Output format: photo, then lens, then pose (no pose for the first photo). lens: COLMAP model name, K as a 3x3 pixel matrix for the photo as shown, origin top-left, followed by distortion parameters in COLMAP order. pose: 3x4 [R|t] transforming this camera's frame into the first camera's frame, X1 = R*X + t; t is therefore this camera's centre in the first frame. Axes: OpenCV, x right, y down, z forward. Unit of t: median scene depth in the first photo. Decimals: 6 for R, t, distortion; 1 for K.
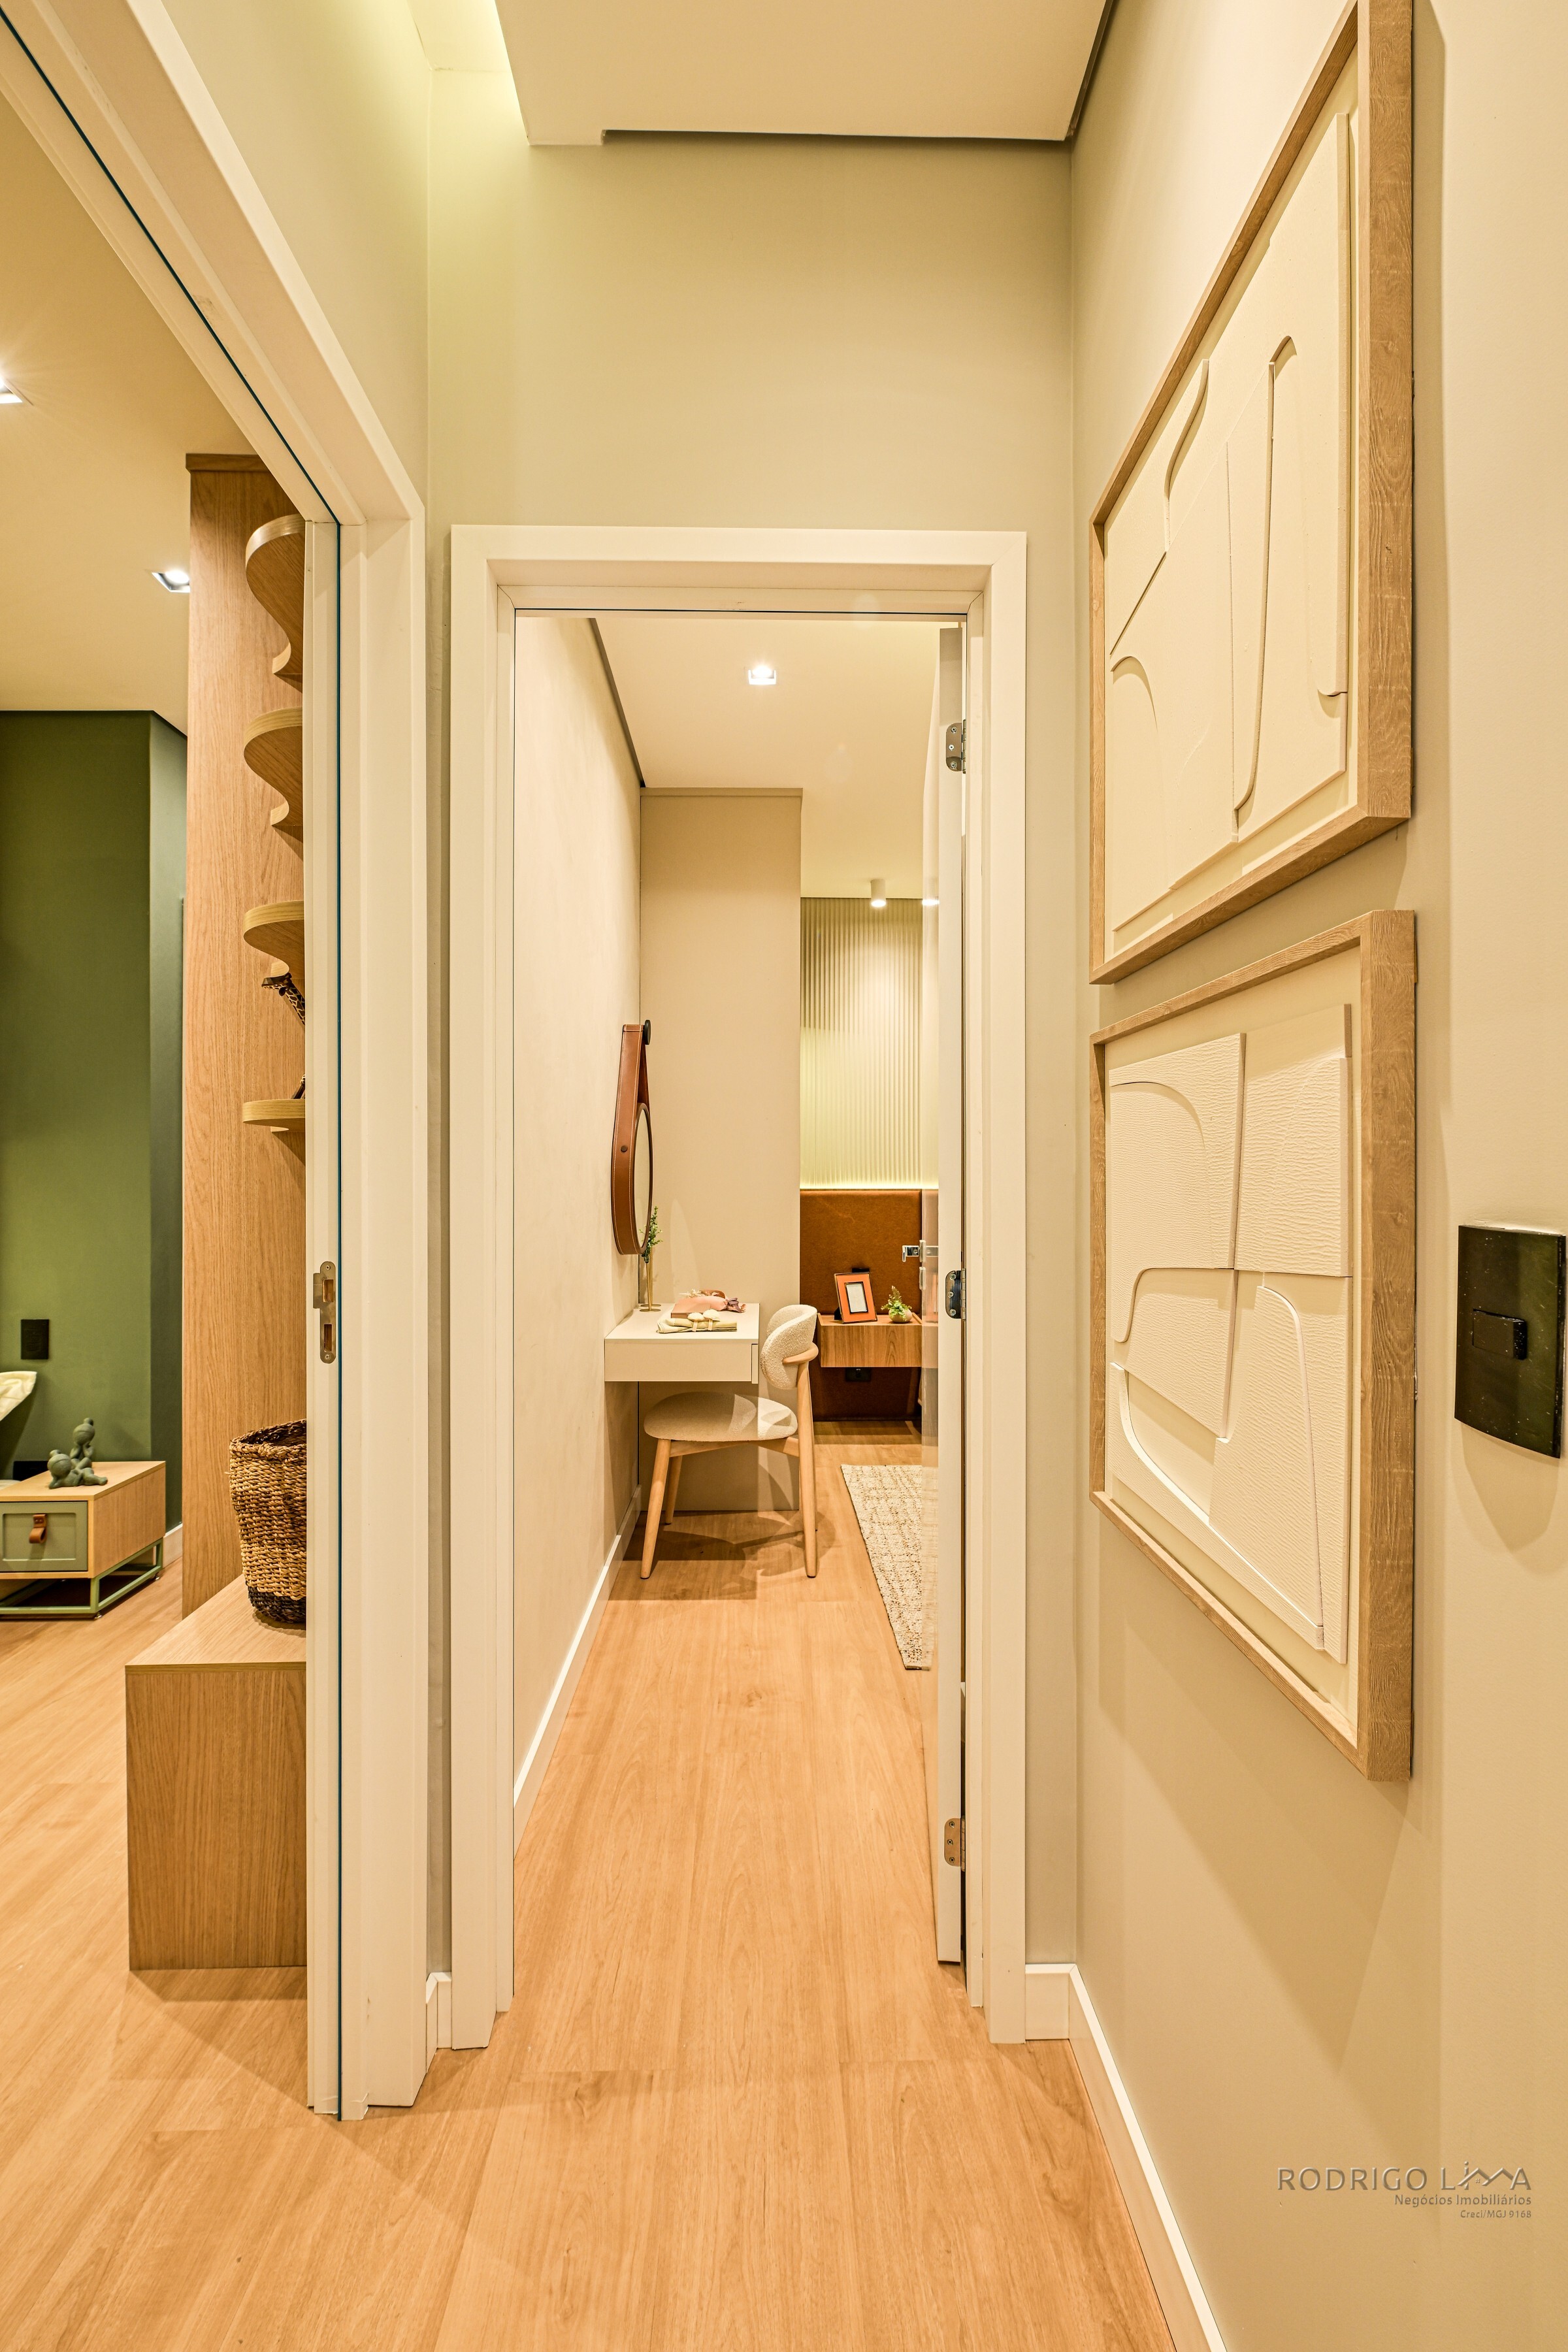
lens RADIAL K [[1001.1, 0, 785.6], [0, 1001.1, 1177.0], [0, 0, 1]] dist [-0.003358, -0.000580]
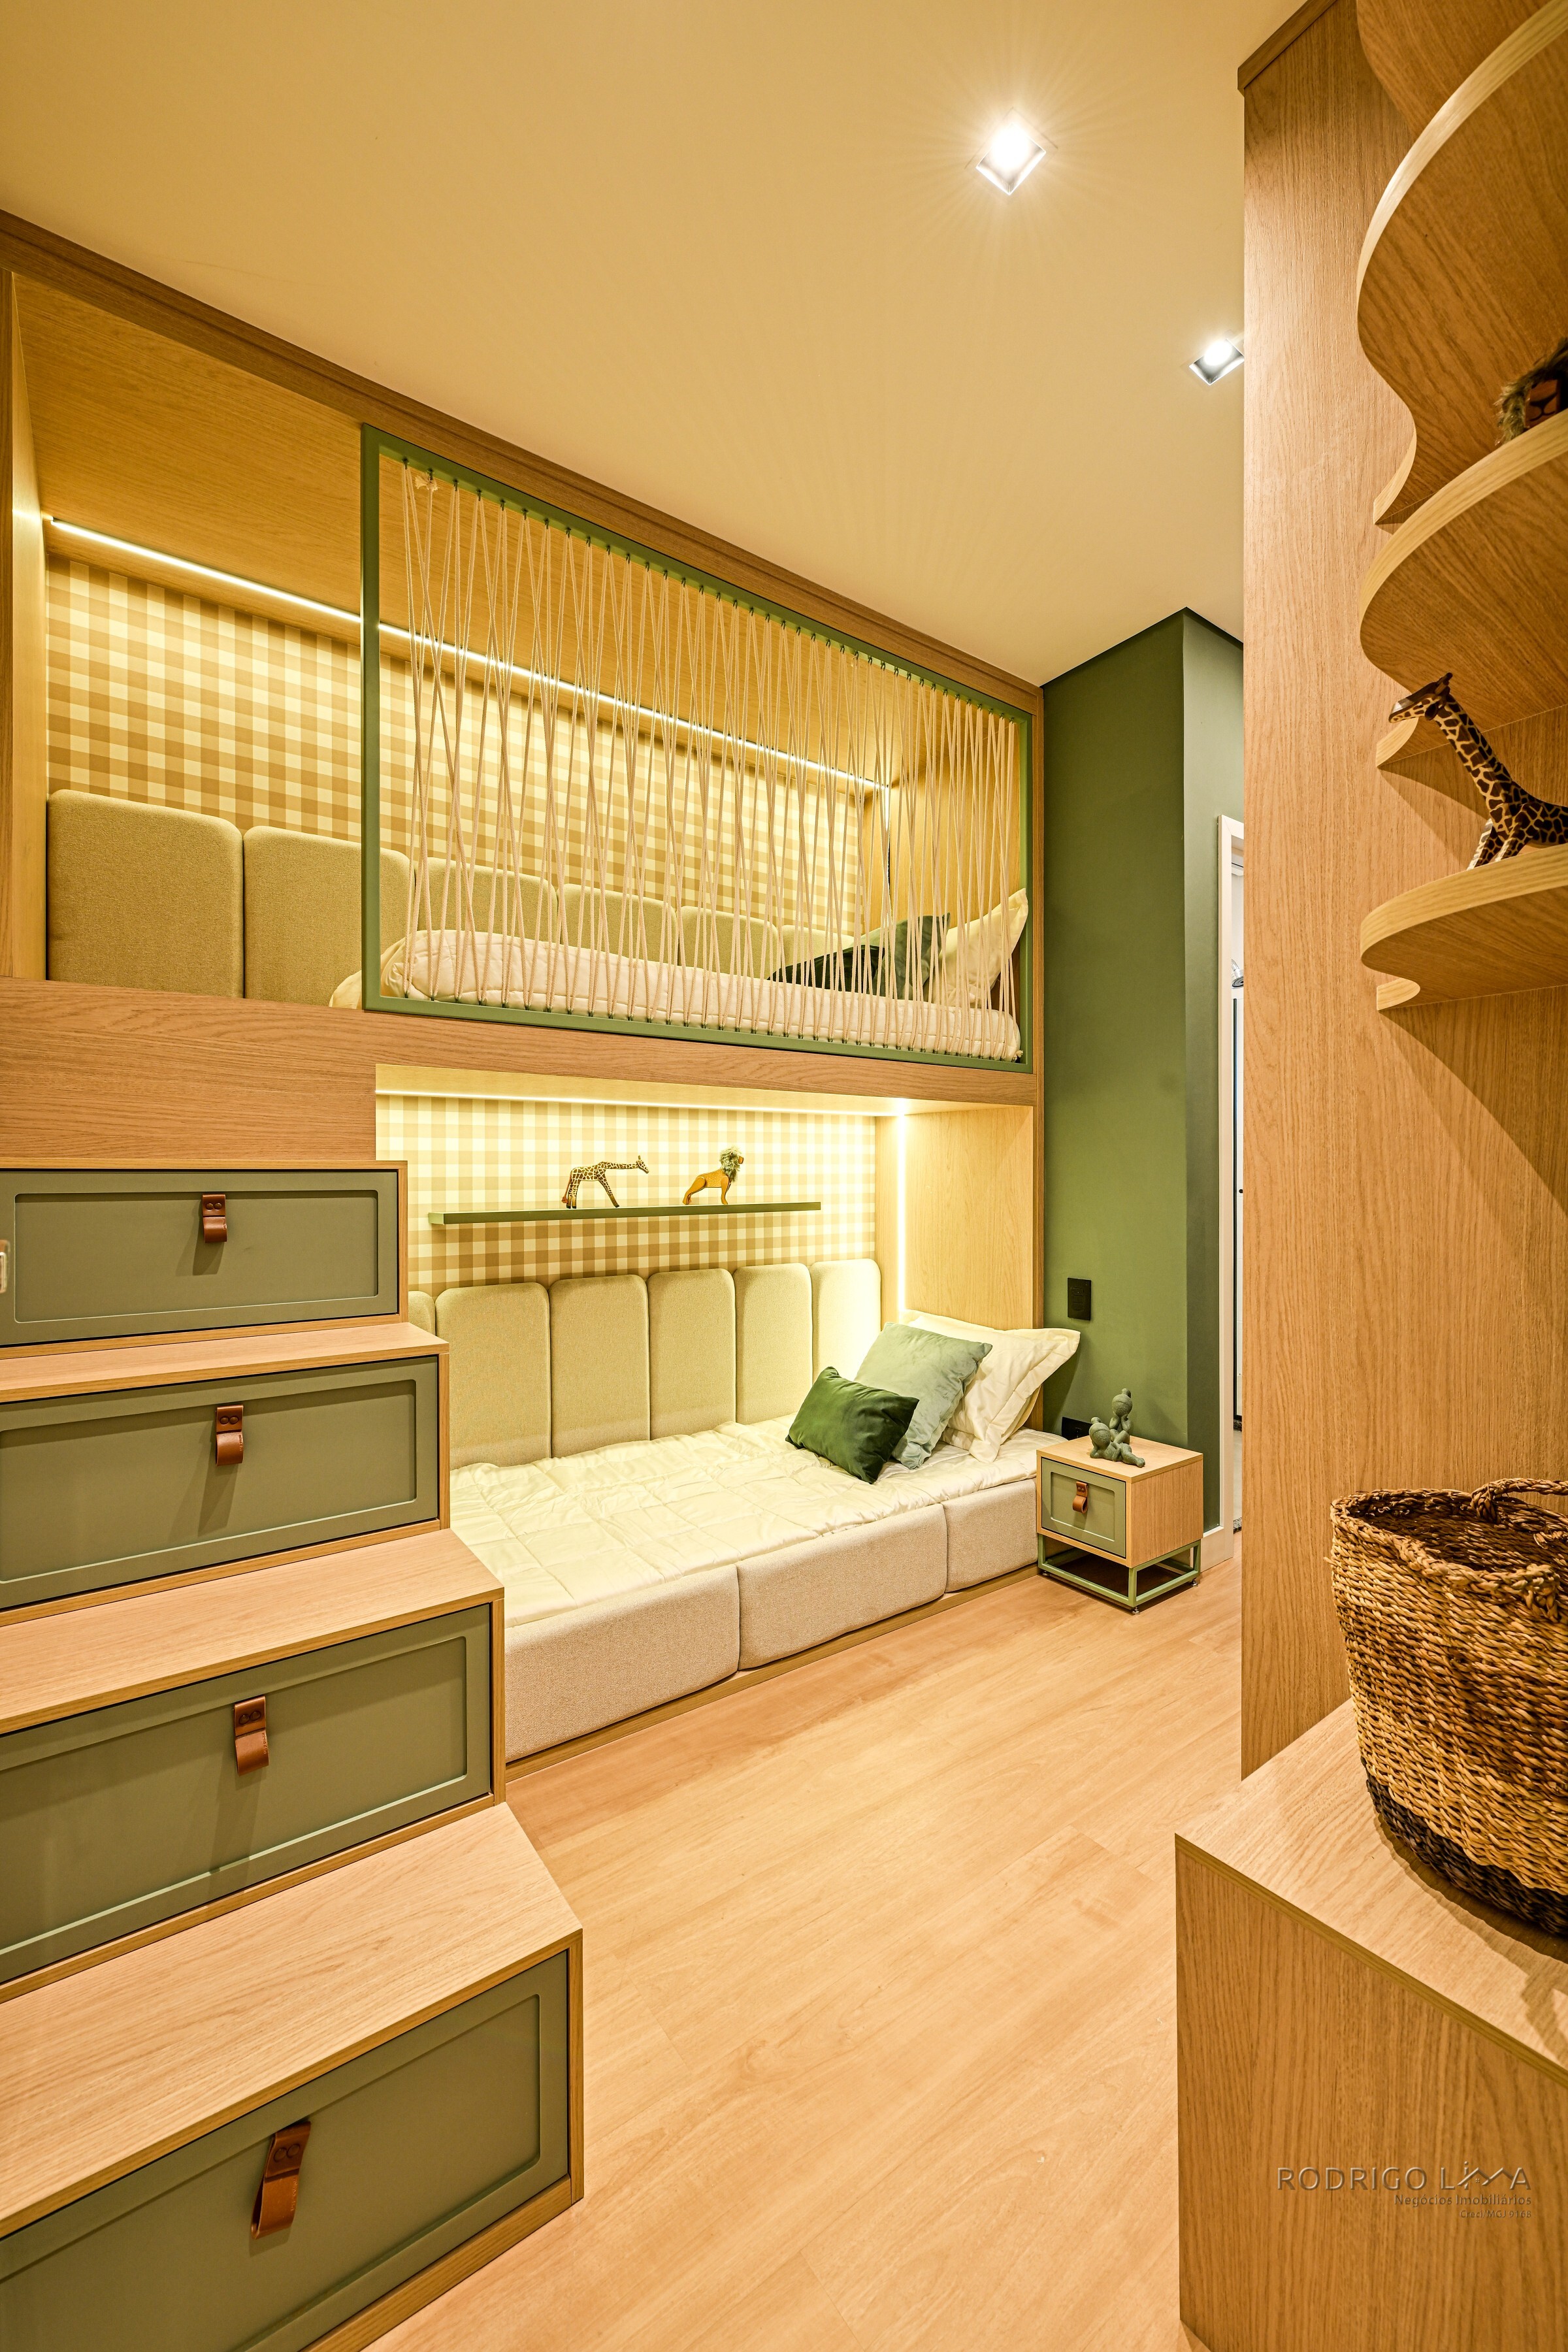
lens RADIAL K [[921.9, 0, 788.2], [0, 921.9, 1175.5], [0, 0, 1]] dist [-0.001934, -0.000222]
pose [[0.572053, -0.001124, -0.820216, -0.190965], [0.004637, 0.999988, 0.001863, 0.042235], [0.820203, -0.004869, 0.572051, 0.276840]]
